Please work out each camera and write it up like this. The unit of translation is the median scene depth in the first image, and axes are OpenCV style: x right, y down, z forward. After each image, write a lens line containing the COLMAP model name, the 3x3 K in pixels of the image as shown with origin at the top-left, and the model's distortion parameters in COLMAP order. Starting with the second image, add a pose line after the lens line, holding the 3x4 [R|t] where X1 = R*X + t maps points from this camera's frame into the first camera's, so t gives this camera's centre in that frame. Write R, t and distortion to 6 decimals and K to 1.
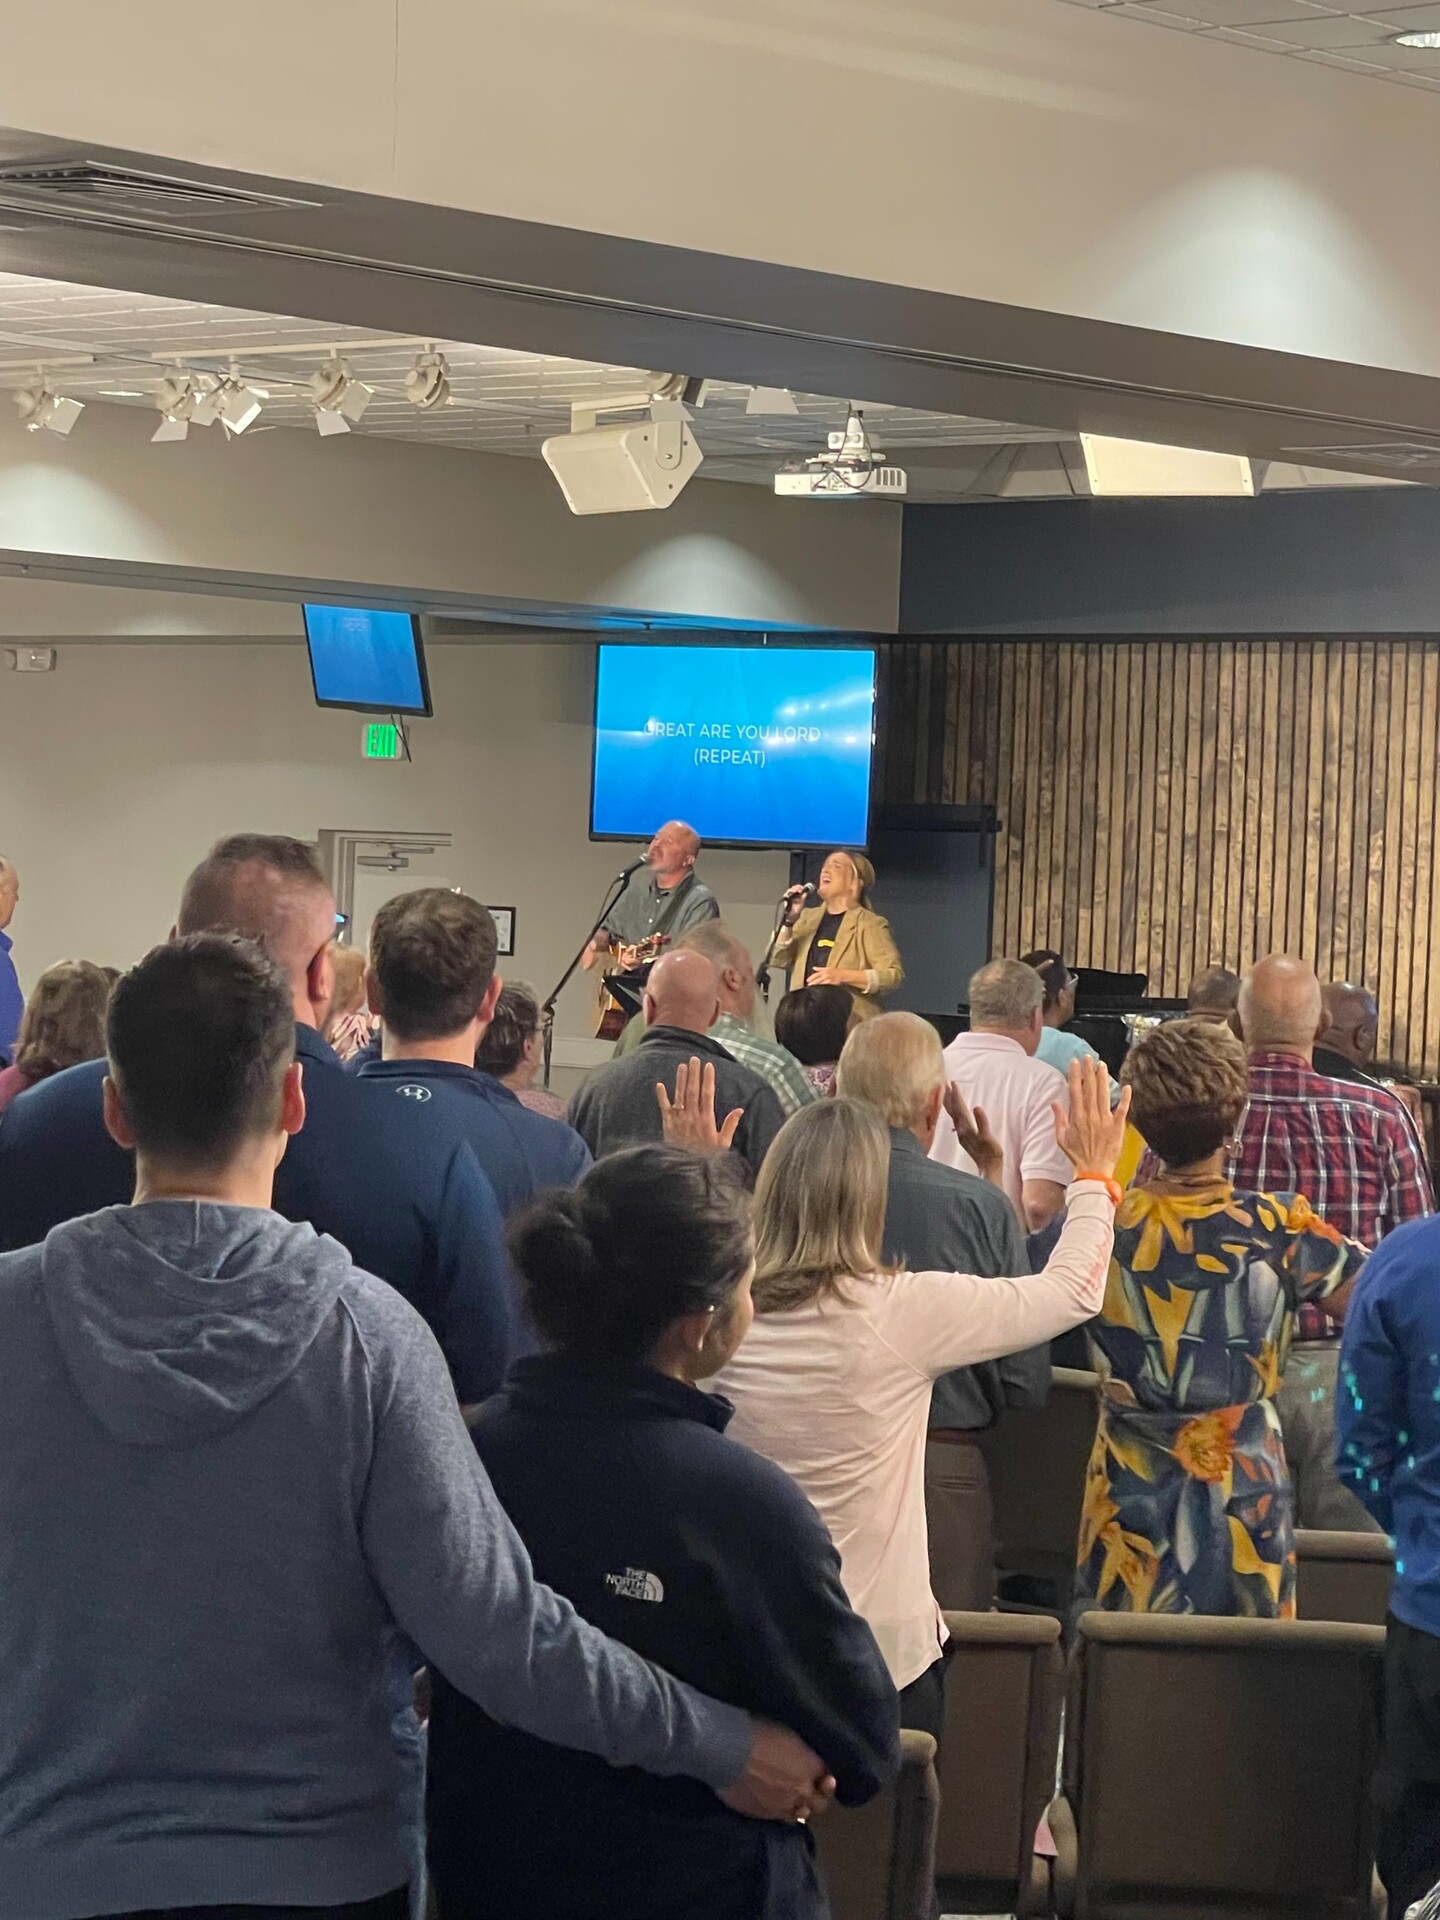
lens RADIAL K [[4580.0, 0, 719.8], [0, 4580.0, 960.4], [0, 0, 1]] dist [-0.053560, 0.000000]
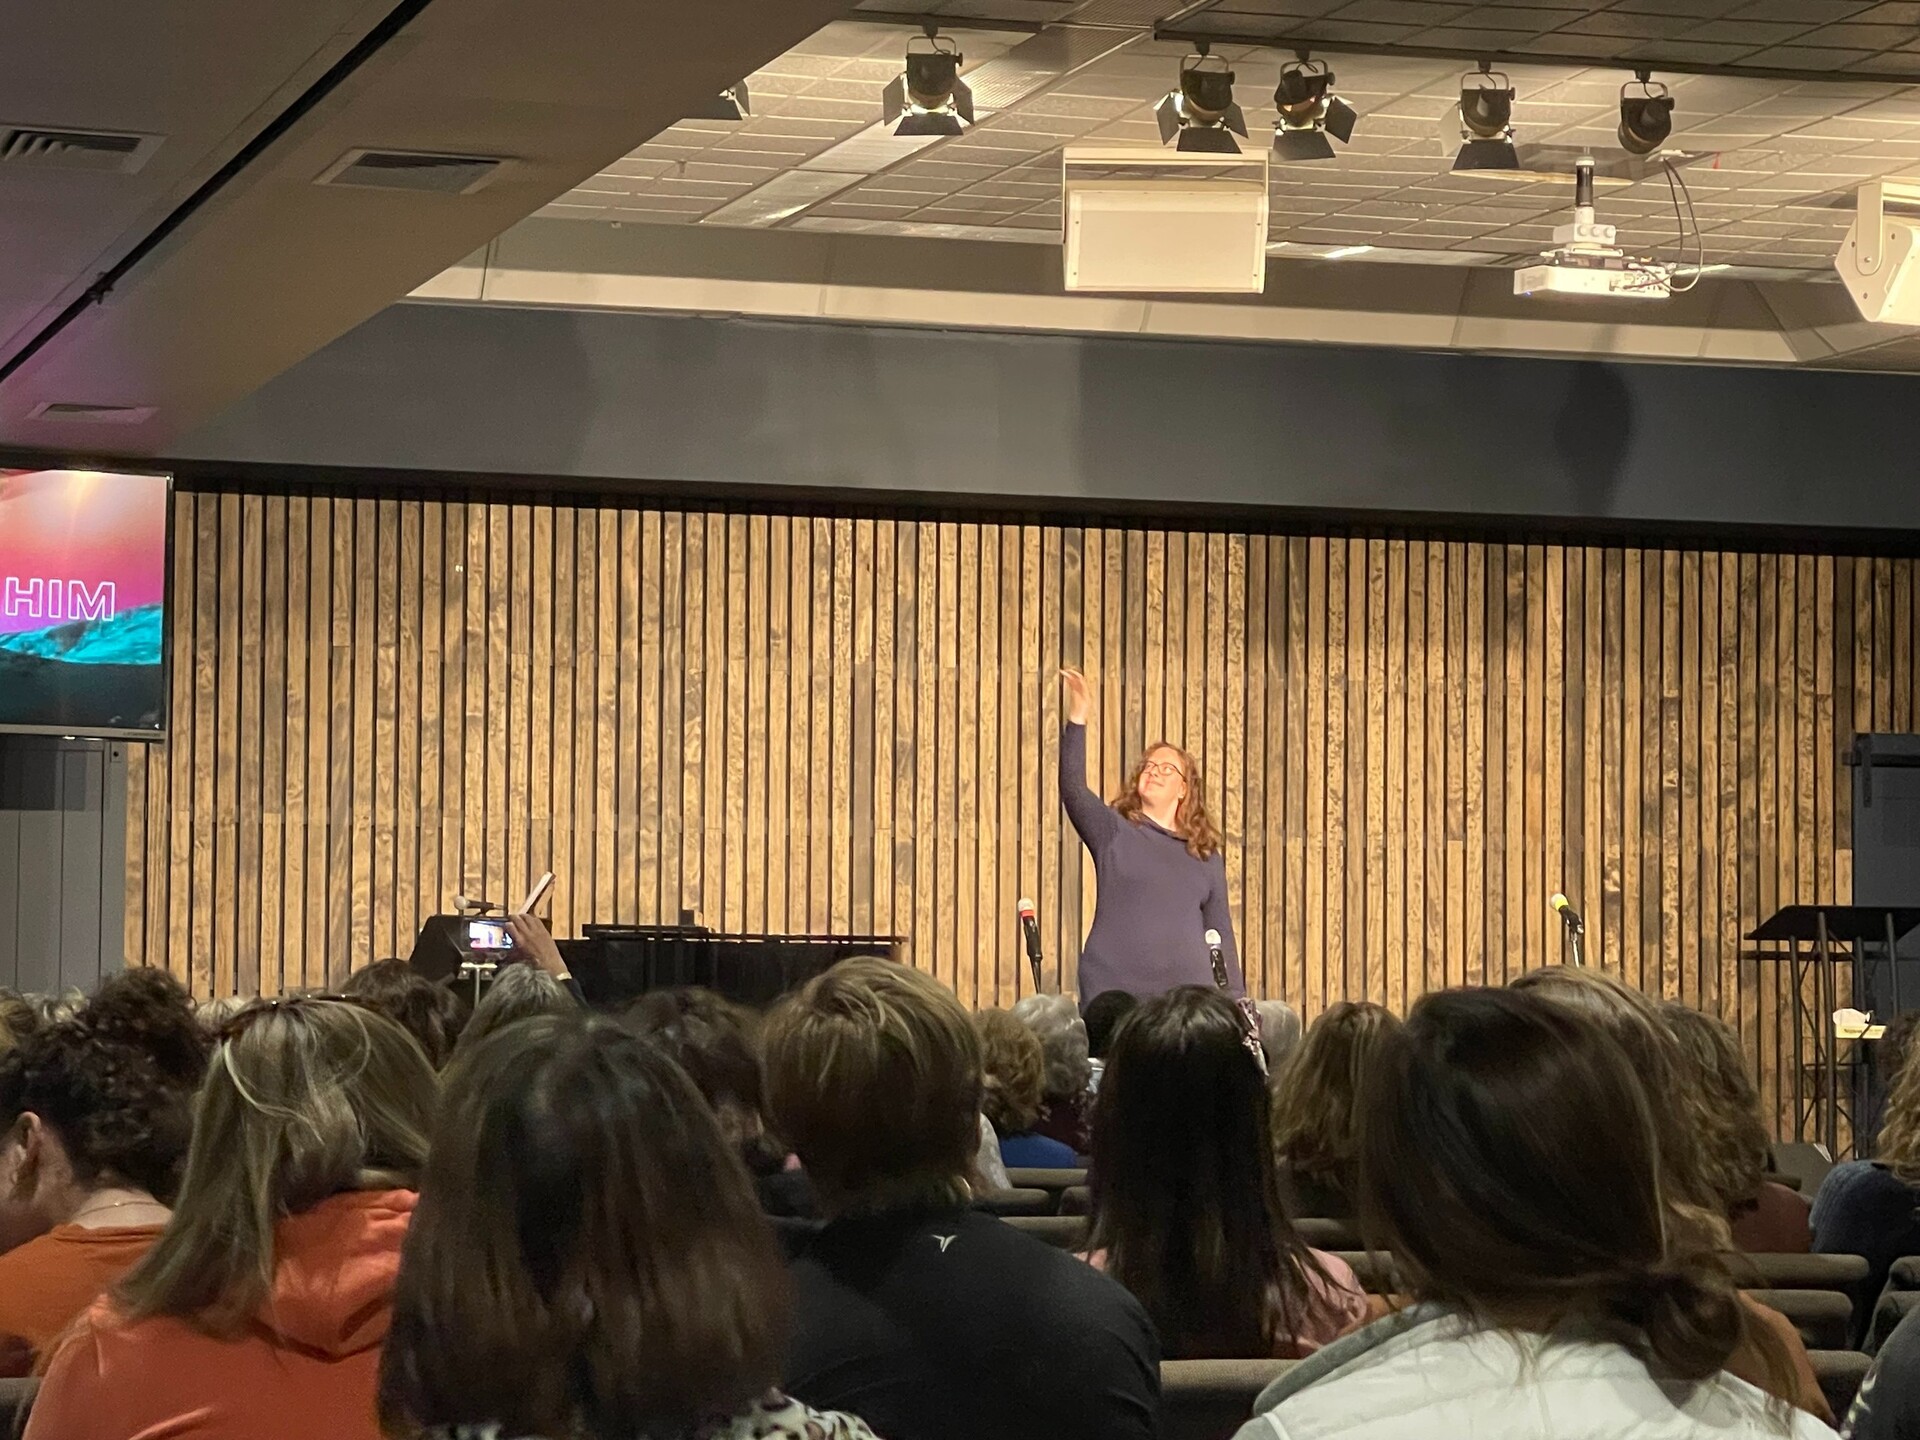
lens RADIAL K [[5310.5, 0, 959.4], [0, 5310.5, 719.7], [0, 0, 1]] dist [0.103415, 0.000000]
pose [[0.517770, -0.000990, 0.855519, -0.674431], [0.019619, 0.999750, -0.010716, -0.015743], [-0.855295, 0.022332, 0.517660, 0.426962]]
